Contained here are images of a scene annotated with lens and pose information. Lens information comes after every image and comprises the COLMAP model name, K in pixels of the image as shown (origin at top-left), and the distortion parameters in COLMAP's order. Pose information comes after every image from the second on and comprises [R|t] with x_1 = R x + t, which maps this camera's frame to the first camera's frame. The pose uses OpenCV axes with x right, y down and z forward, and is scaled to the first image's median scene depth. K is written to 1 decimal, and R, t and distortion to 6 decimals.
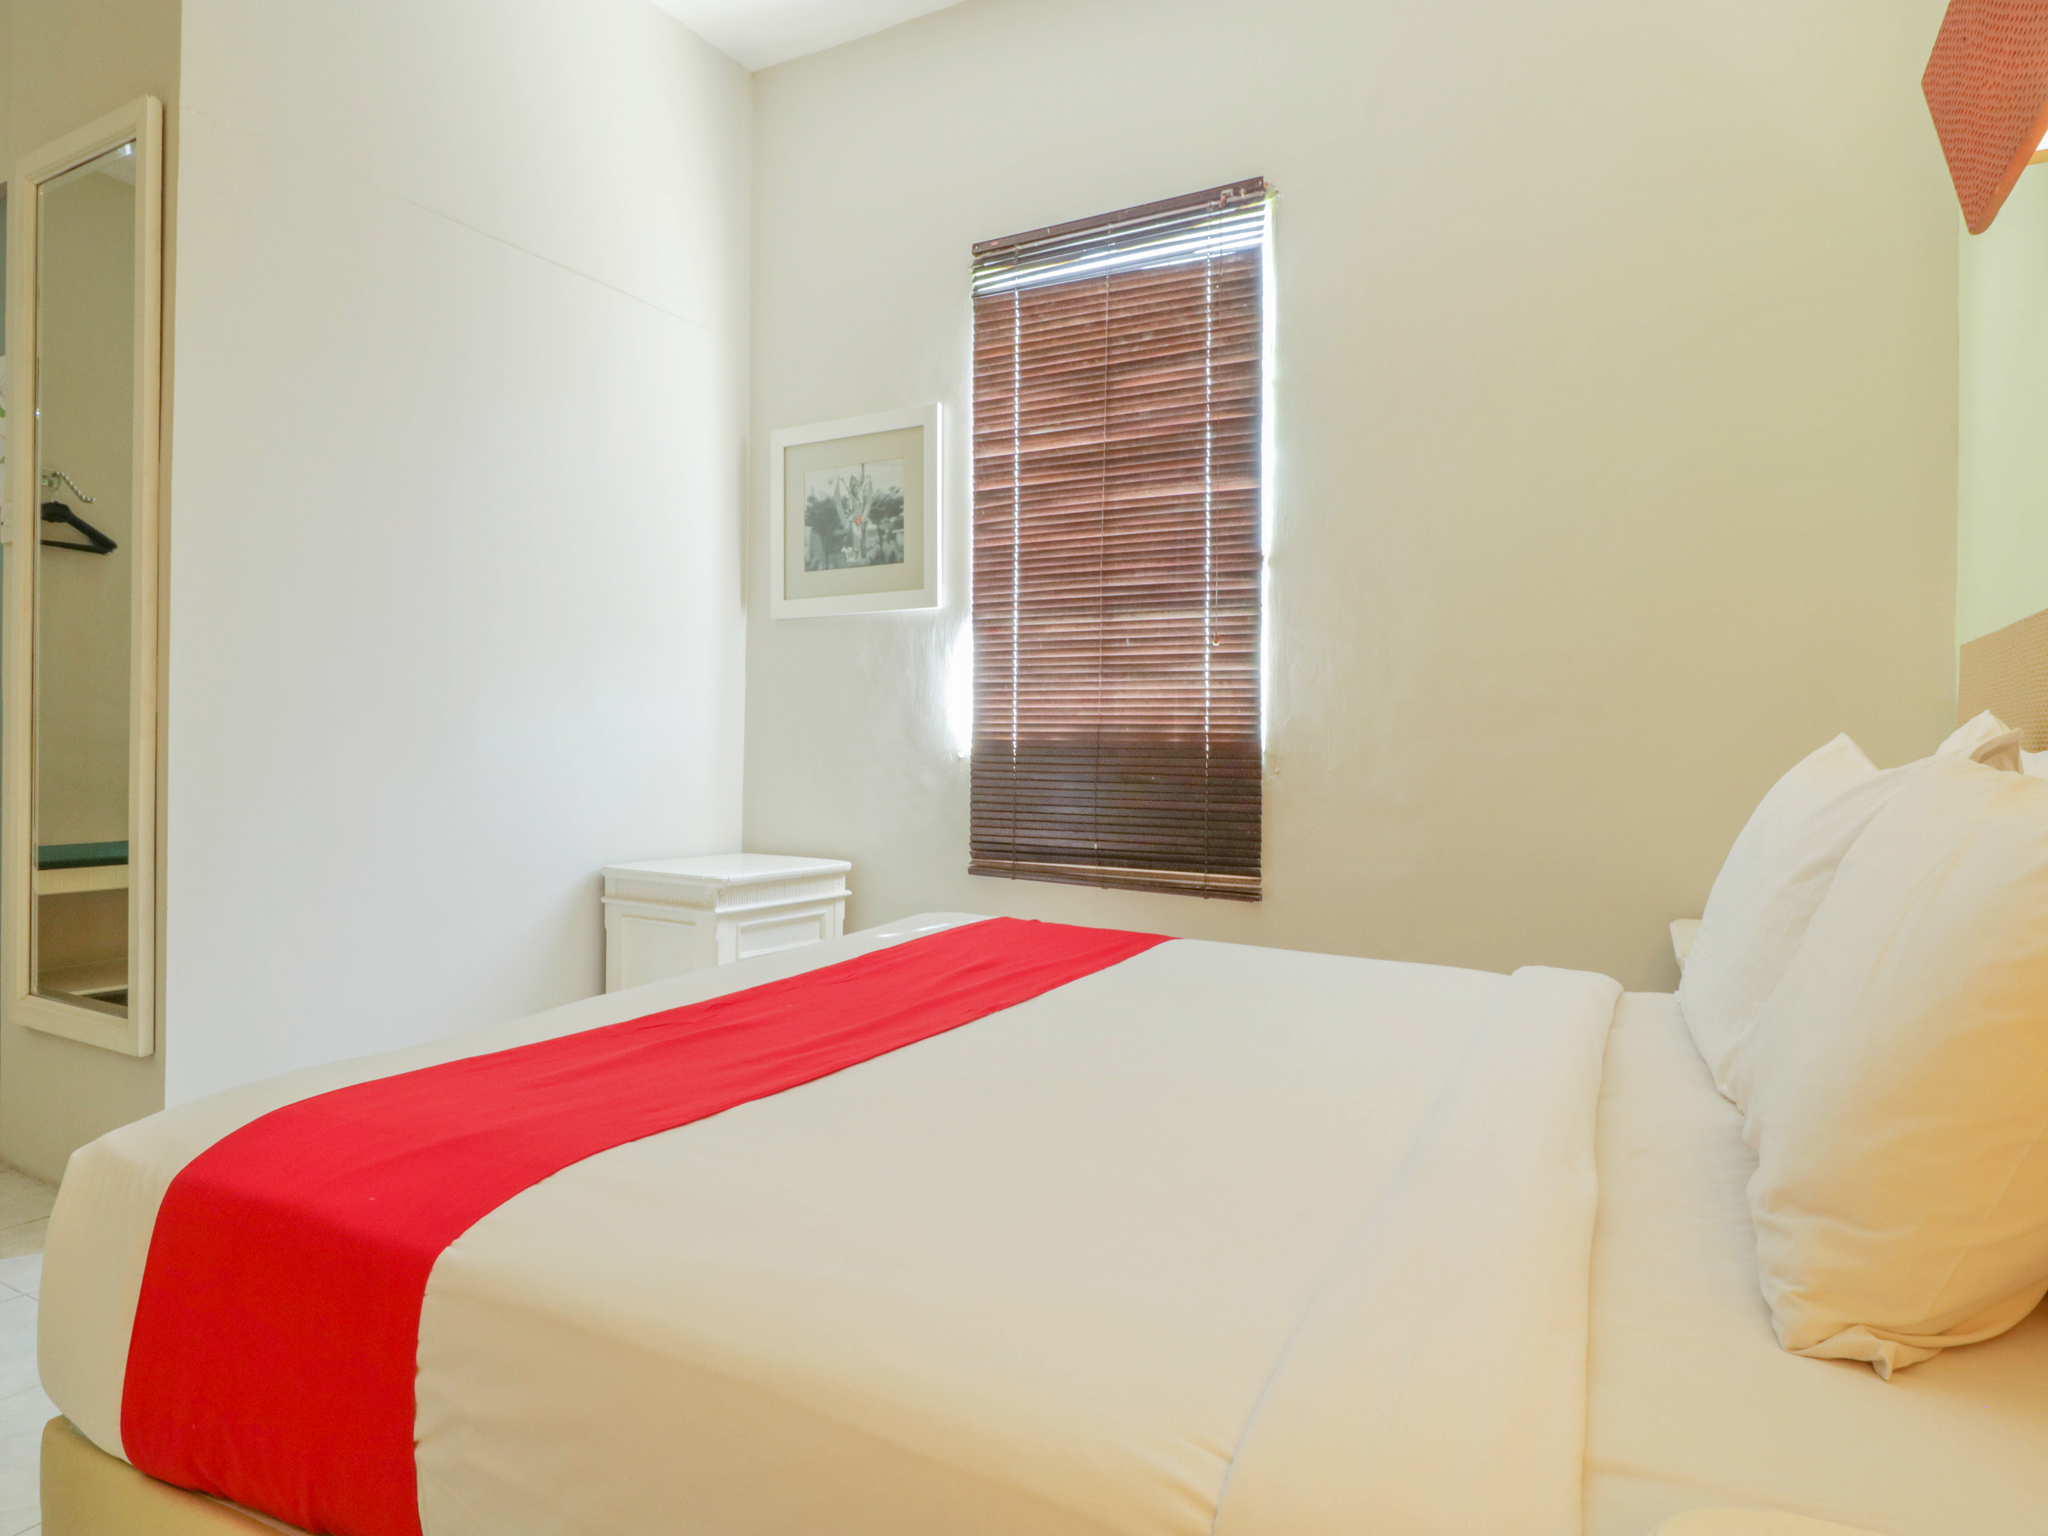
lens RADIAL K [[1226.1, 0, 996.0], [0, 1226.1, 762.0], [0, 0, 1]] dist [0.000875, -0.000217]
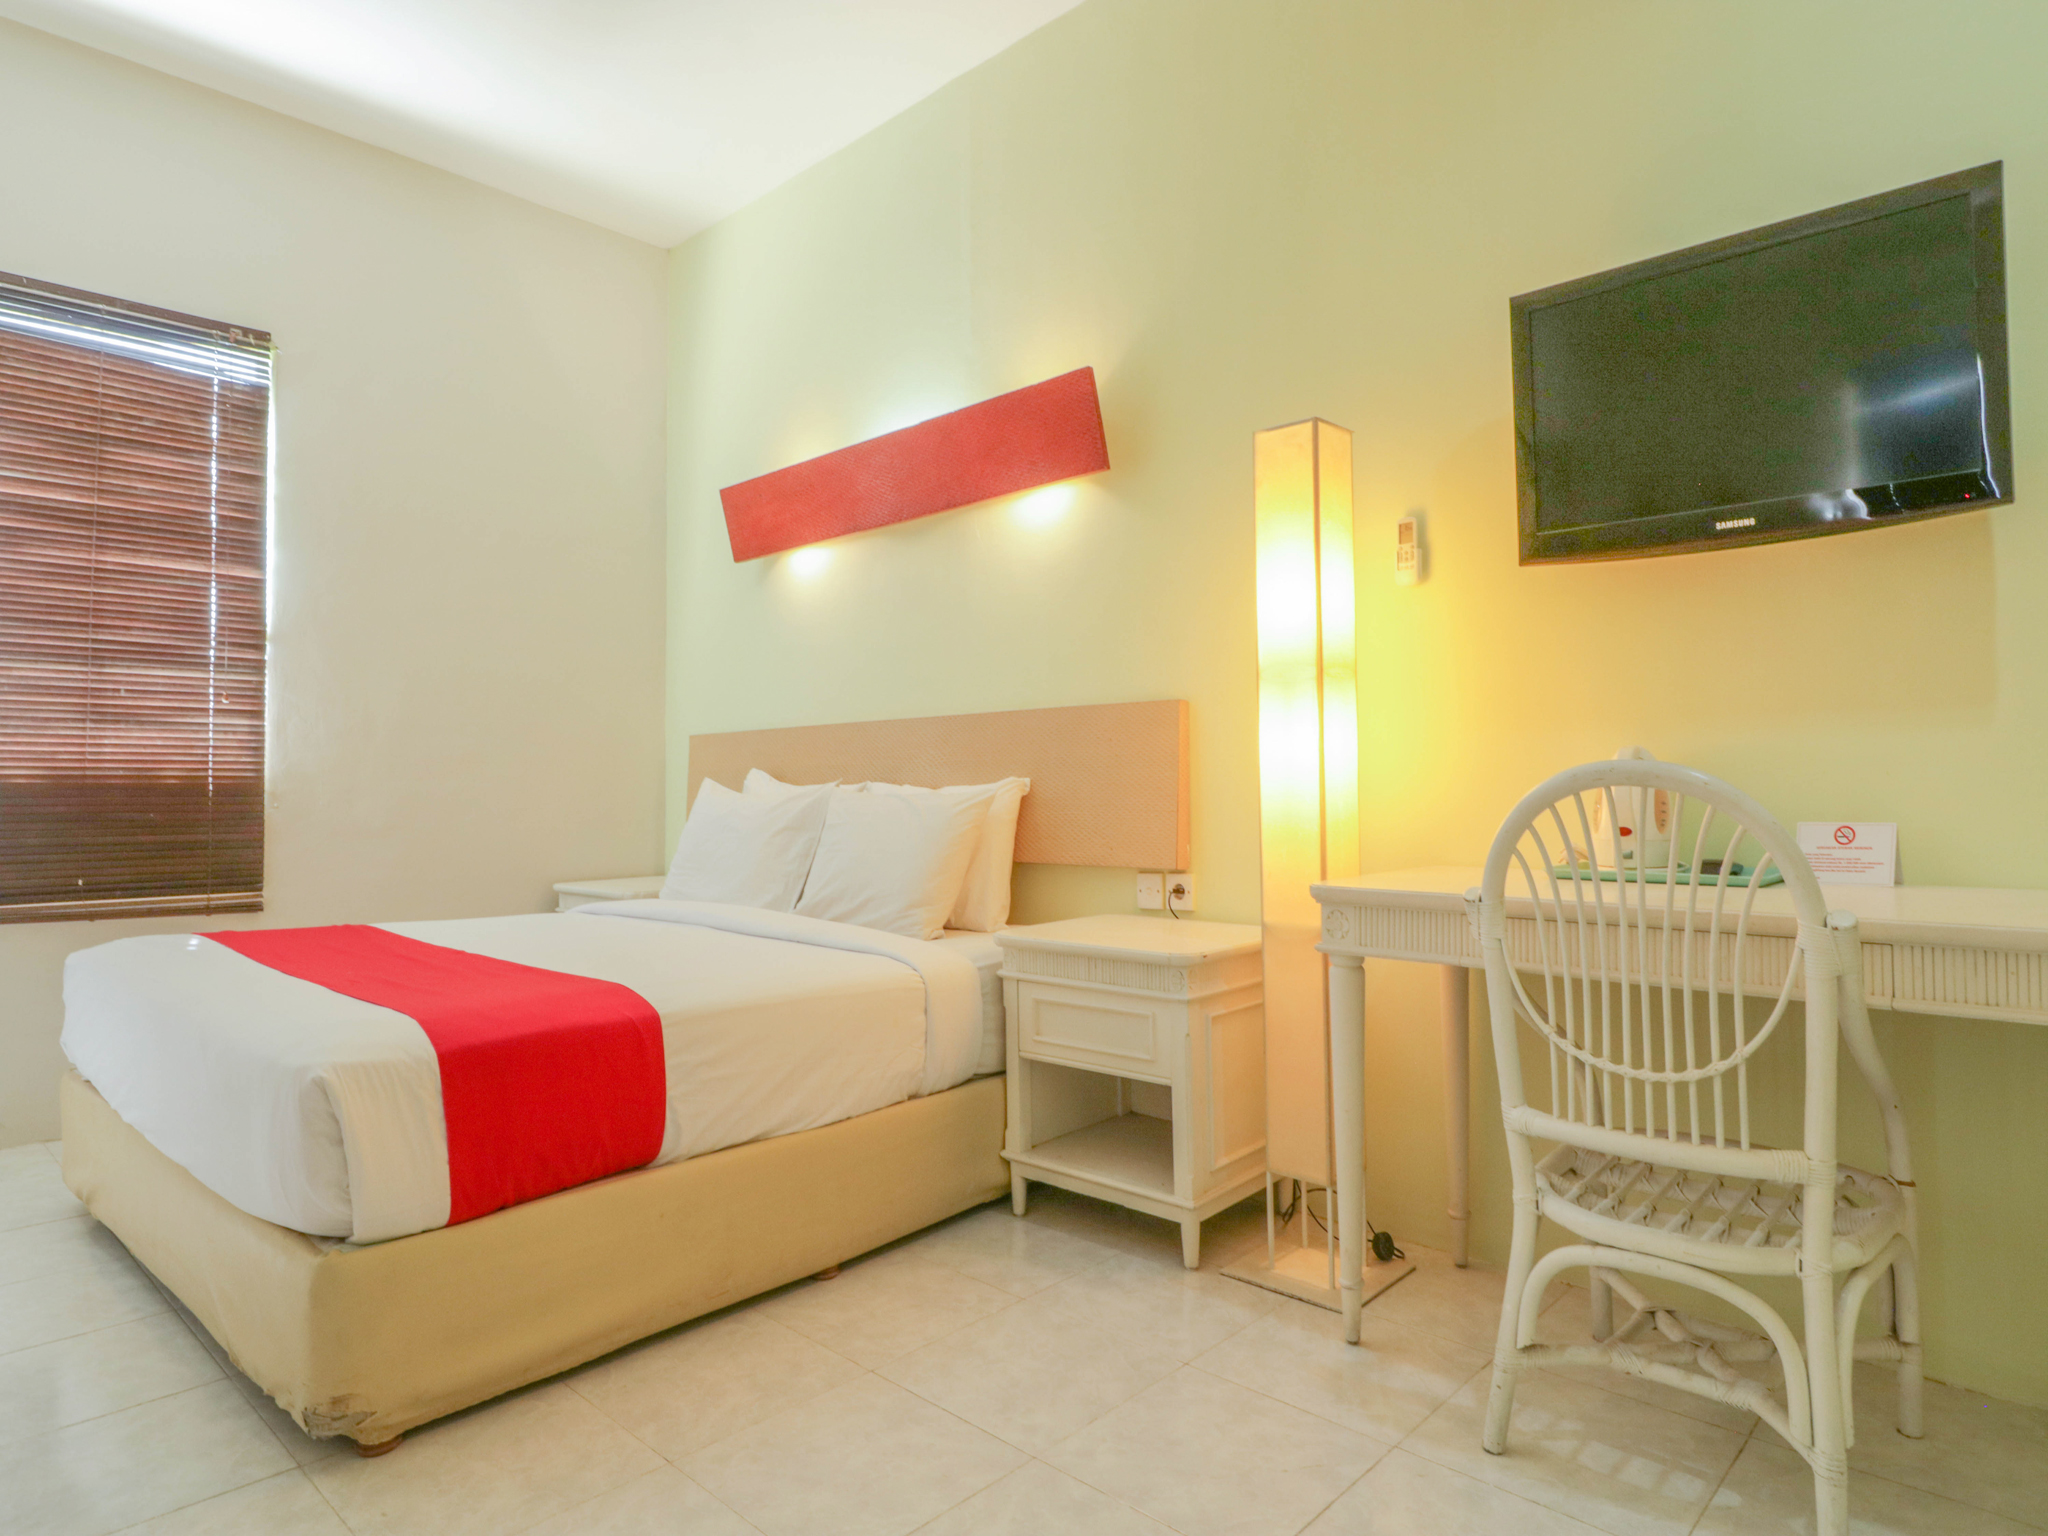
lens RADIAL K [[1223.5, 0, 1024.0], [0, 1223.5, 768.0], [0, 0, 1]] dist [0.000549, 0.000926]
pose [[0.247966, 0.004031, 0.968760, -0.751298], [0.016185, 0.999835, -0.008303, -0.008151], [-0.968634, 0.017738, 0.247860, -0.048028]]
